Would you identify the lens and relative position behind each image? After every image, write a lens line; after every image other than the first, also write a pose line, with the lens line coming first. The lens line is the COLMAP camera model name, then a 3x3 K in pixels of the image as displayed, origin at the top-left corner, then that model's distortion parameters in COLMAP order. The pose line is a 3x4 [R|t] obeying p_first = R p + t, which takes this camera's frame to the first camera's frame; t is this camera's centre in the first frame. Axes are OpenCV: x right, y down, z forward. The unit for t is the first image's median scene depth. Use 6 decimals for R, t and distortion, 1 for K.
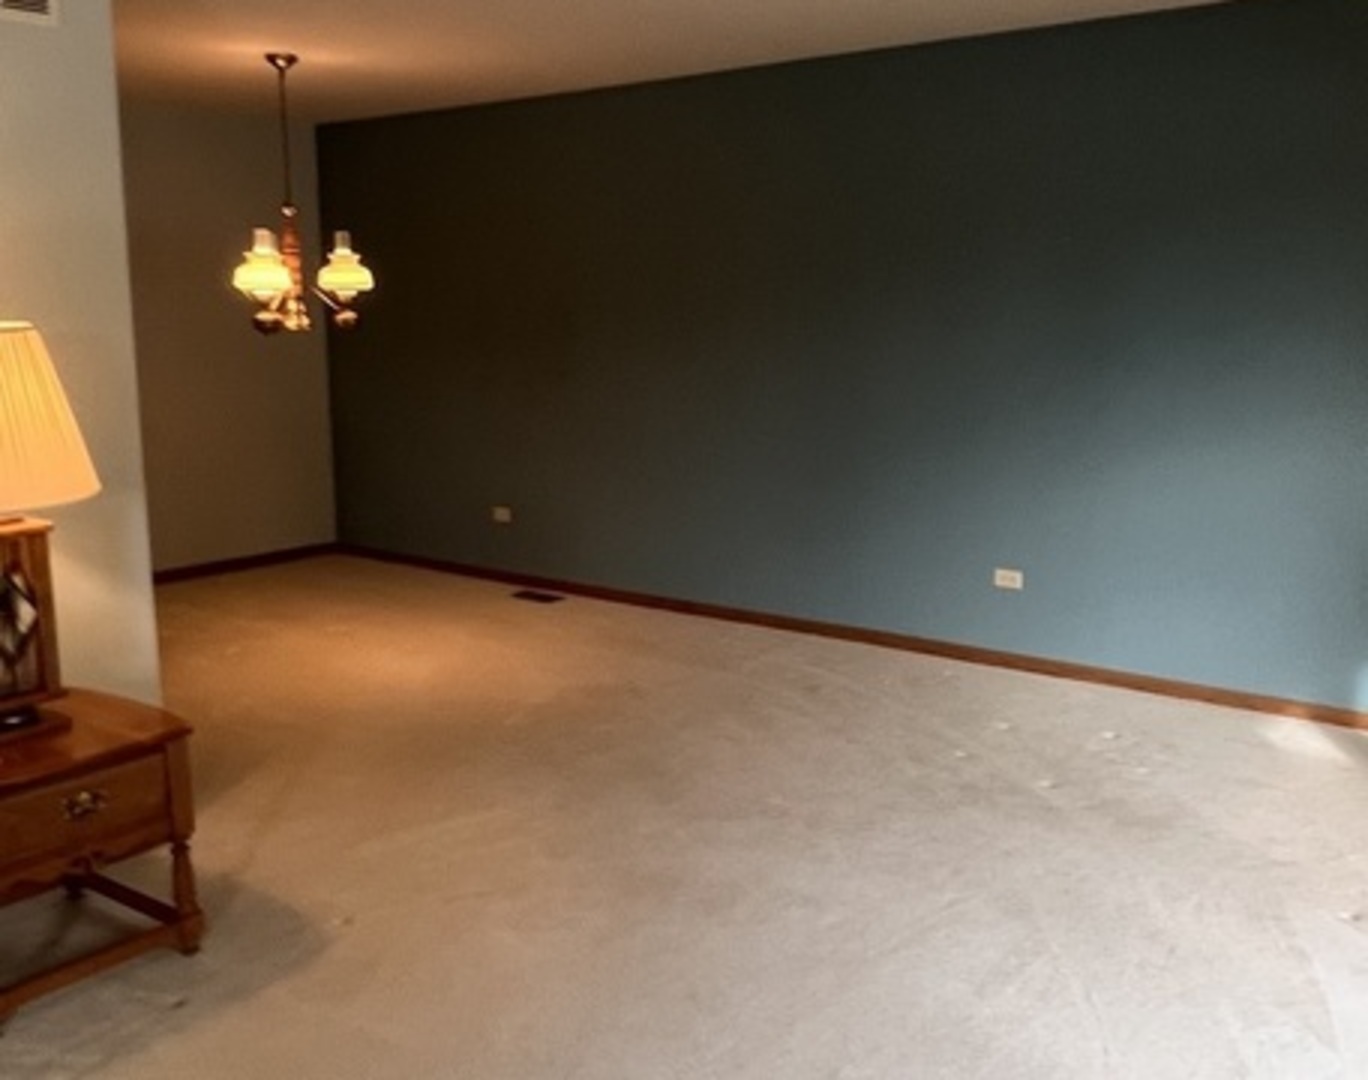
lens RADIAL K [[1323.5, 0, 684.2], [0, 1323.5, 540.1], [0, 0, 1]] dist [0.005737, 0.000000]
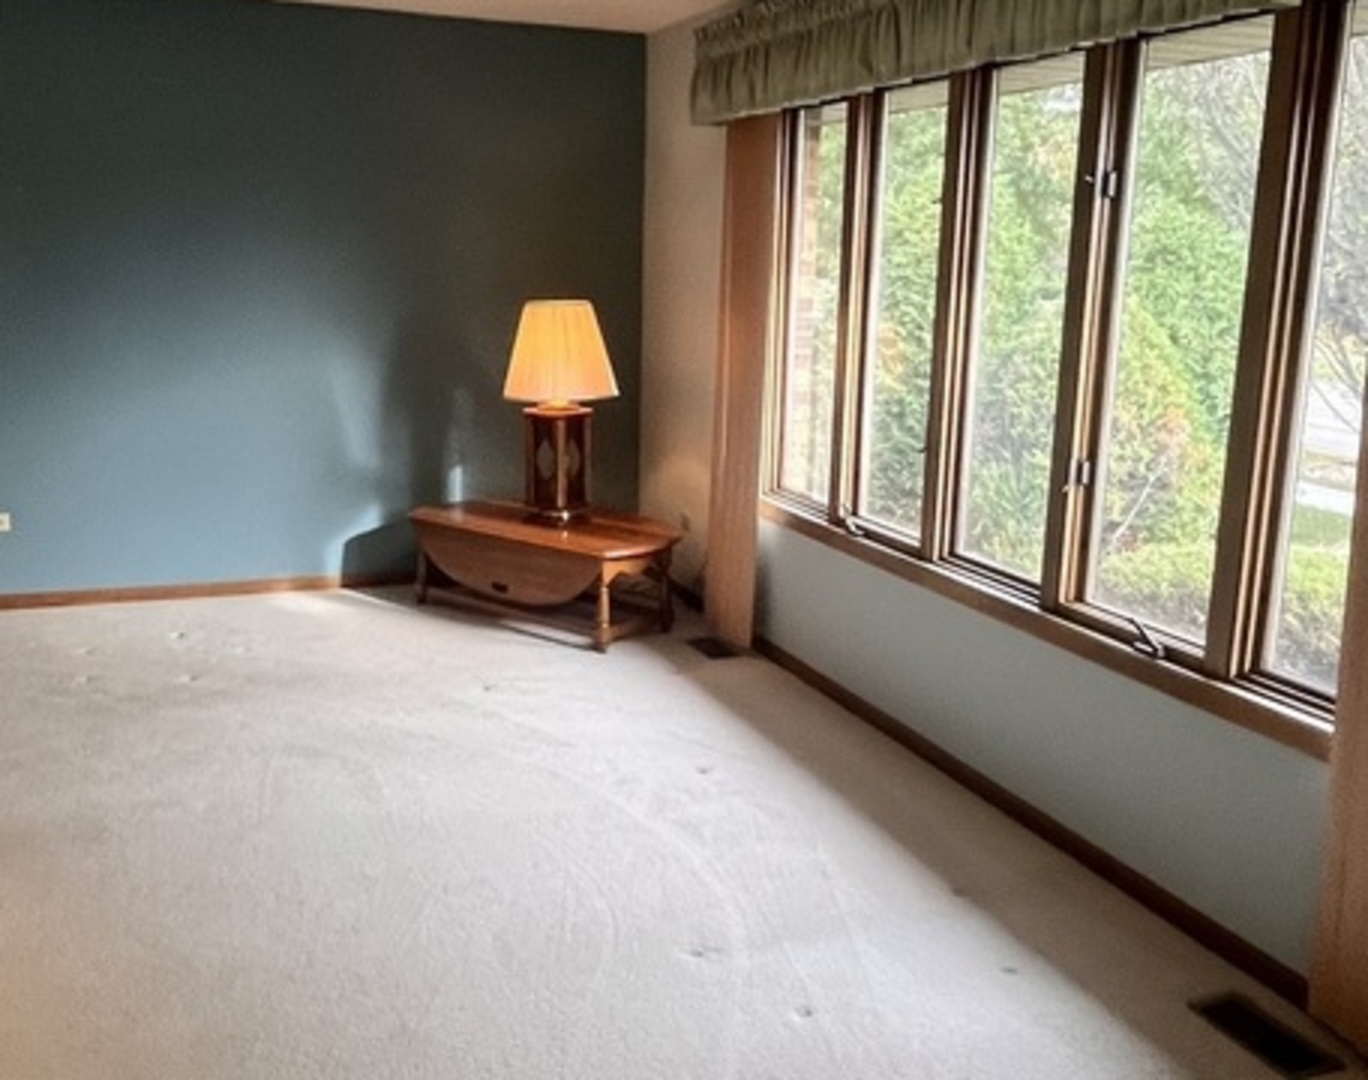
lens RADIAL K [[1323.5, 0, 684.0], [0, 1323.5, 538.7], [0, 0, 1]] dist [0.005737, 0.000000]
pose [[0.528205, -0.165550, 0.832822, -0.456191], [0.127577, 0.985149, 0.114917, -0.007640], [-0.839478, 0.045549, 0.541481, 0.041713]]
